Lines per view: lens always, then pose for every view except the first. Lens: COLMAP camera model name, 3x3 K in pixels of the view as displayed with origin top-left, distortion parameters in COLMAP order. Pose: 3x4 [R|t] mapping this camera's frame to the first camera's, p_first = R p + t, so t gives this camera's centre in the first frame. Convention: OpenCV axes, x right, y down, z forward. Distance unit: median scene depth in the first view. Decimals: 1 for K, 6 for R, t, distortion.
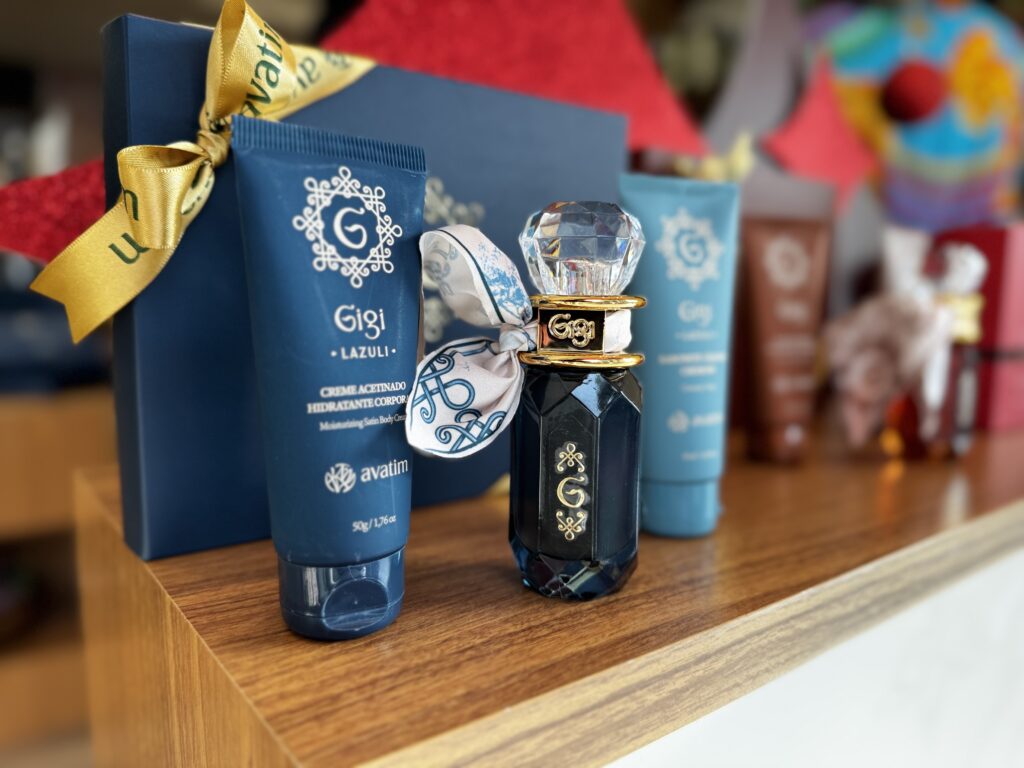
lens RADIAL K [[743.0, 0, 512.0], [0, 743.0, 384.0], [0, 0, 1]] dist [-0.000287, -0.007327]
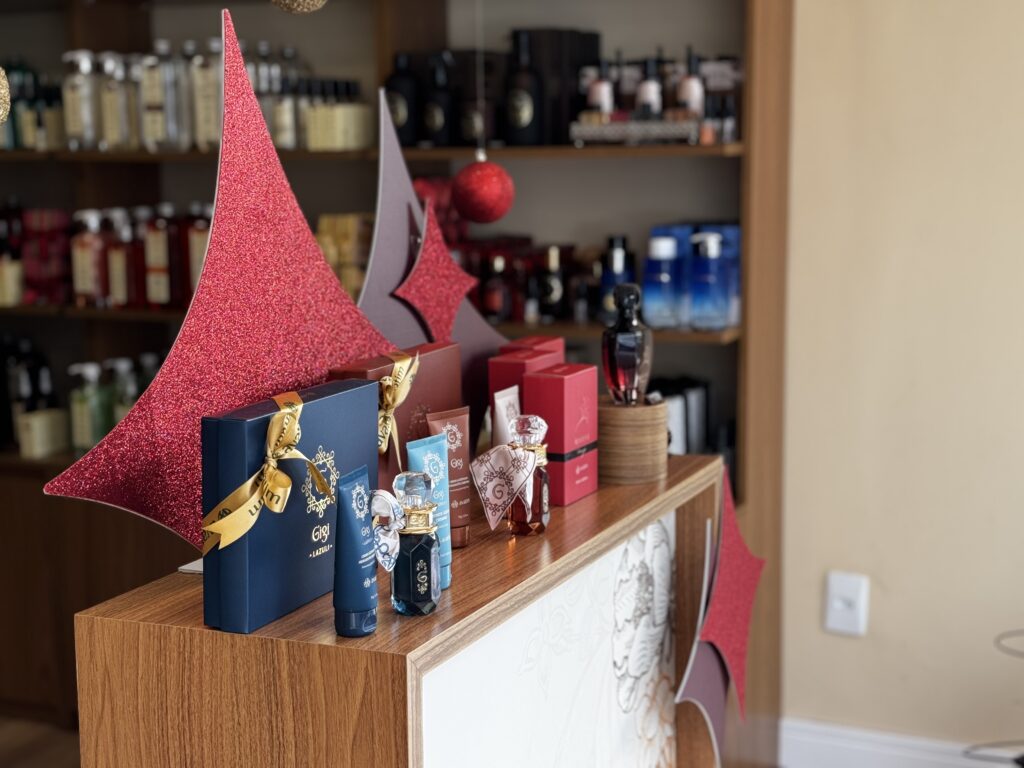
lens RADIAL K [[1641.7, 0, 512.0], [0, 1641.7, 384.0], [0, 0, 1]] dist [-0.039643, -0.017424]
pose [[0.870572, -0.098592, 0.482062, -2.466227], [0.085668, 0.995127, 0.048813, -0.829406], [-0.484526, -0.001198, 0.874776, -4.465535]]
